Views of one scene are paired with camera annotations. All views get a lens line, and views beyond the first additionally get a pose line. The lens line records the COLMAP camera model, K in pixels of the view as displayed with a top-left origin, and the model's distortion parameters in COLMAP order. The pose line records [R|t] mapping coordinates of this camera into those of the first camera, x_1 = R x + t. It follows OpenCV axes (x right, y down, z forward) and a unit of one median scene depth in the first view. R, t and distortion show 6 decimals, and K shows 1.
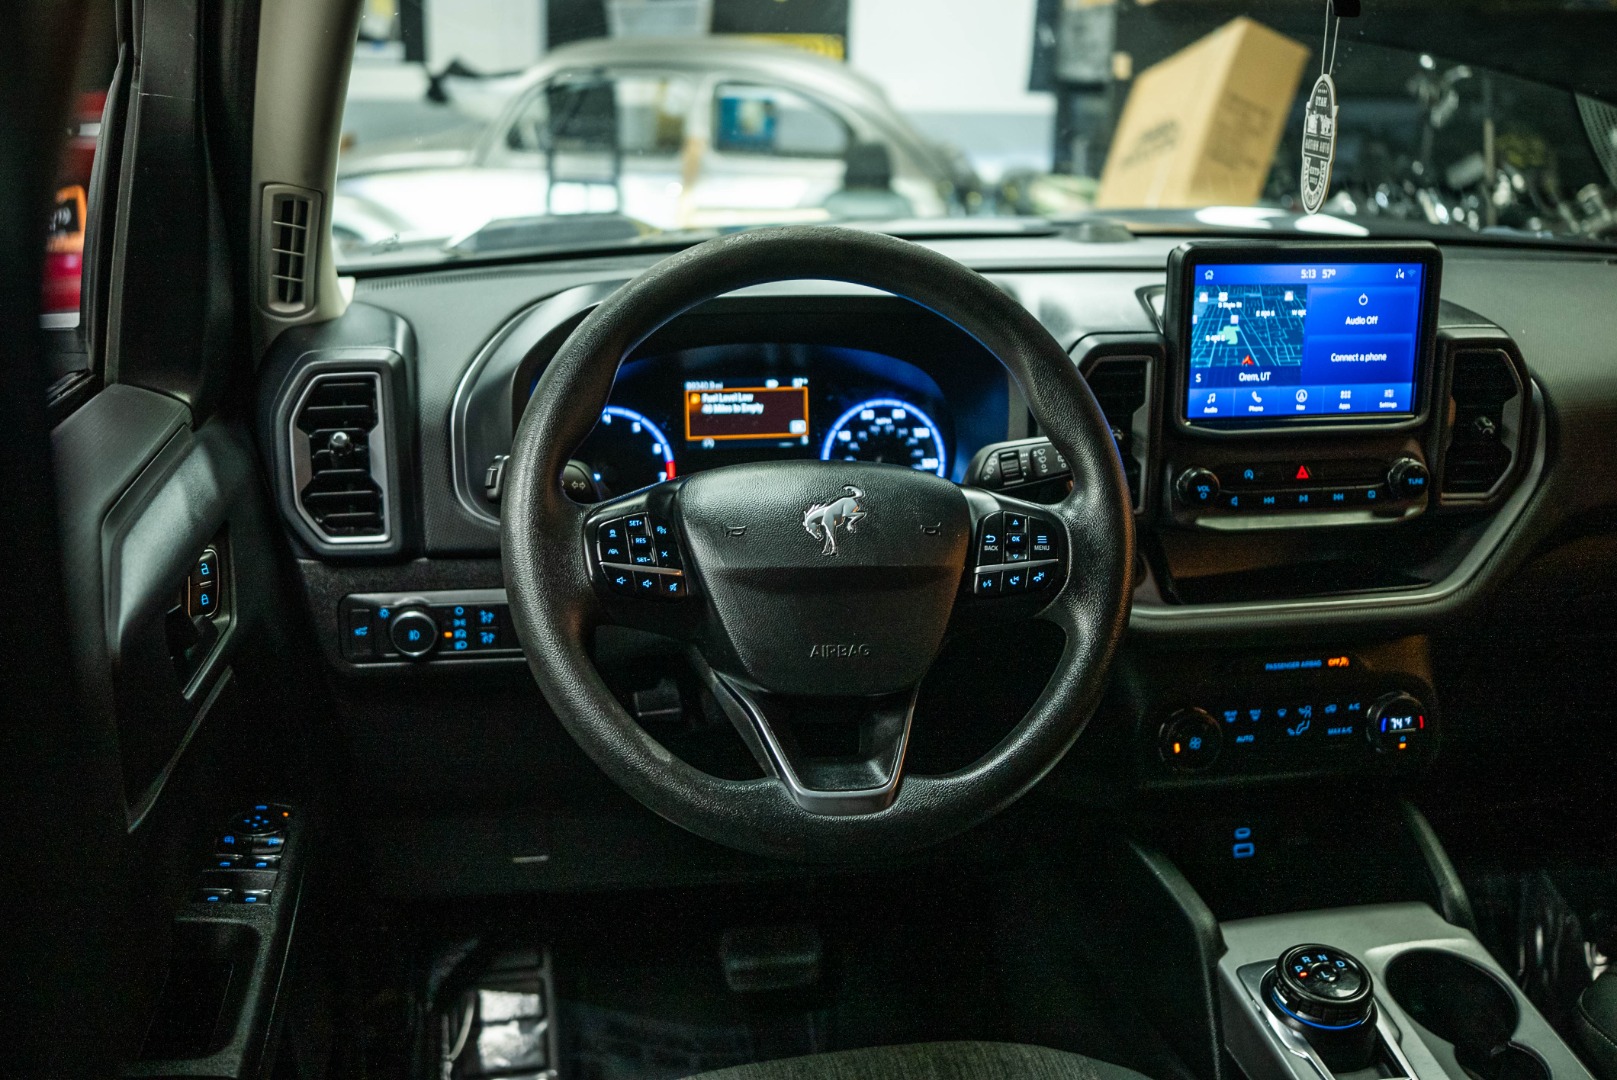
lens RADIAL K [[1573.8, 0, 810.8], [0, 1573.8, 531.8], [0, 0, 1]] dist [-0.038008, 0.000000]
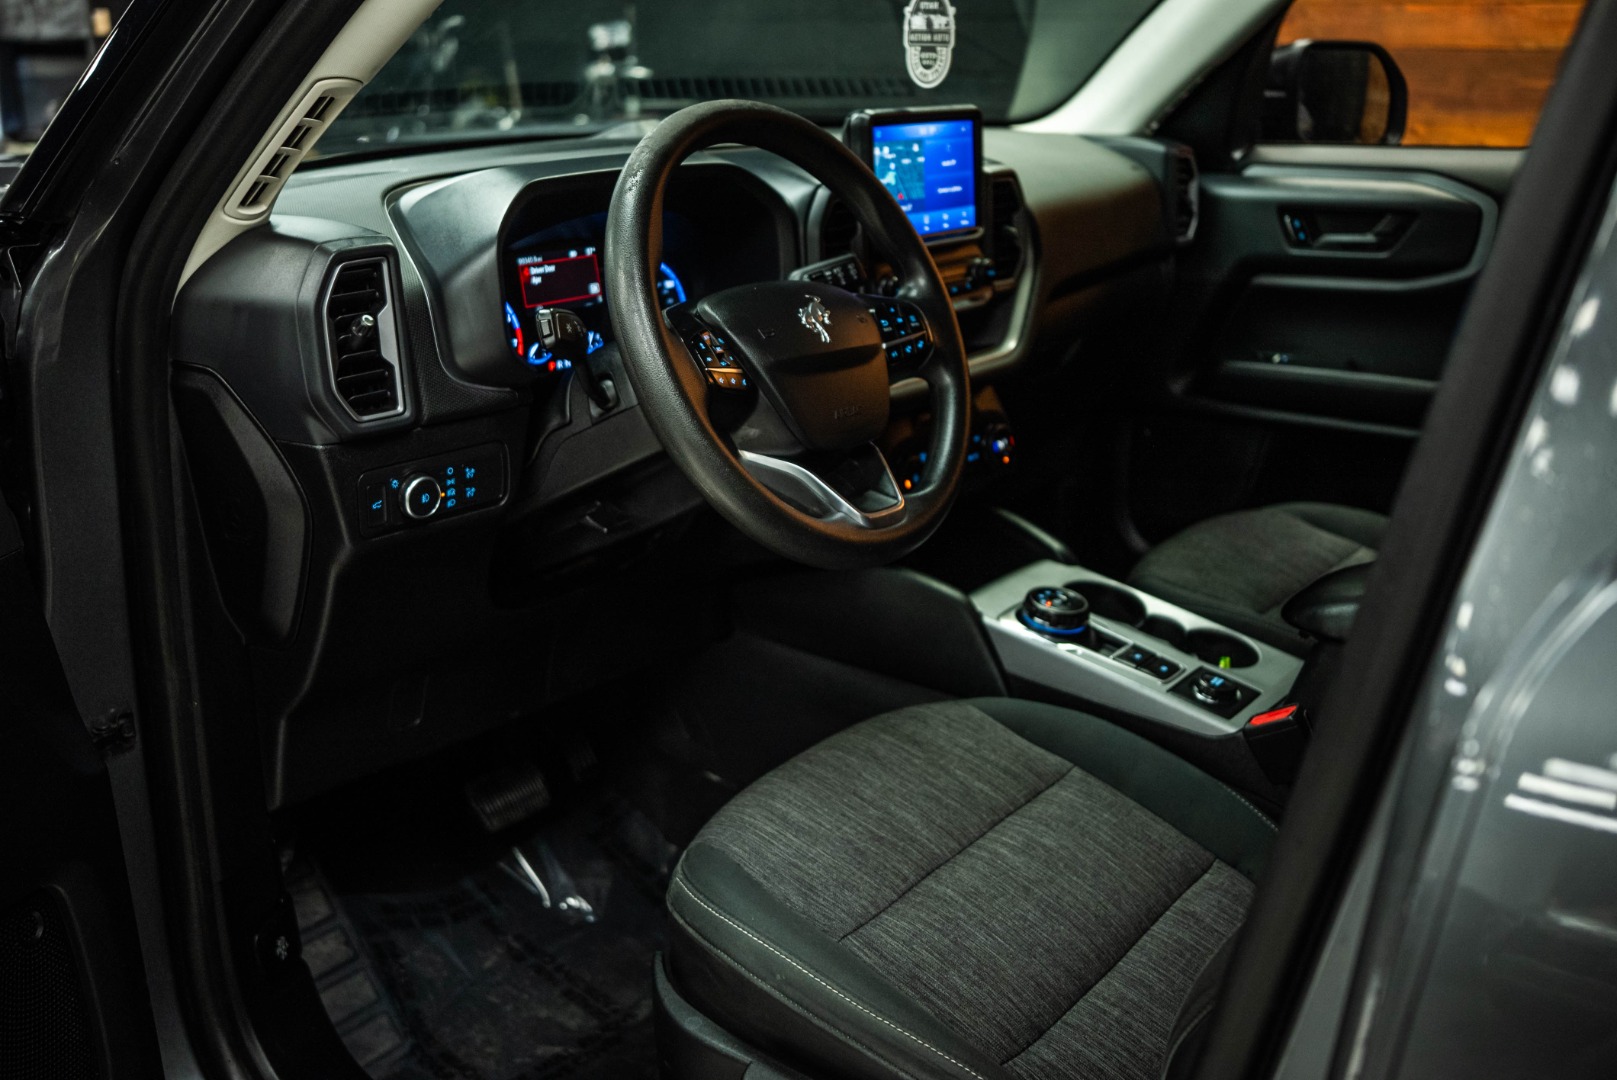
lens RADIAL K [[1573.8, 0, 810.1], [0, 1573.8, 549.2], [0, 0, 1]] dist [-0.038008, 0.000000]
pose [[0.759311, -0.212065, 0.615203, -0.675008], [0.192507, 0.976295, 0.098936, 0.040627], [-0.621601, 0.043308, 0.782136, -0.018033]]
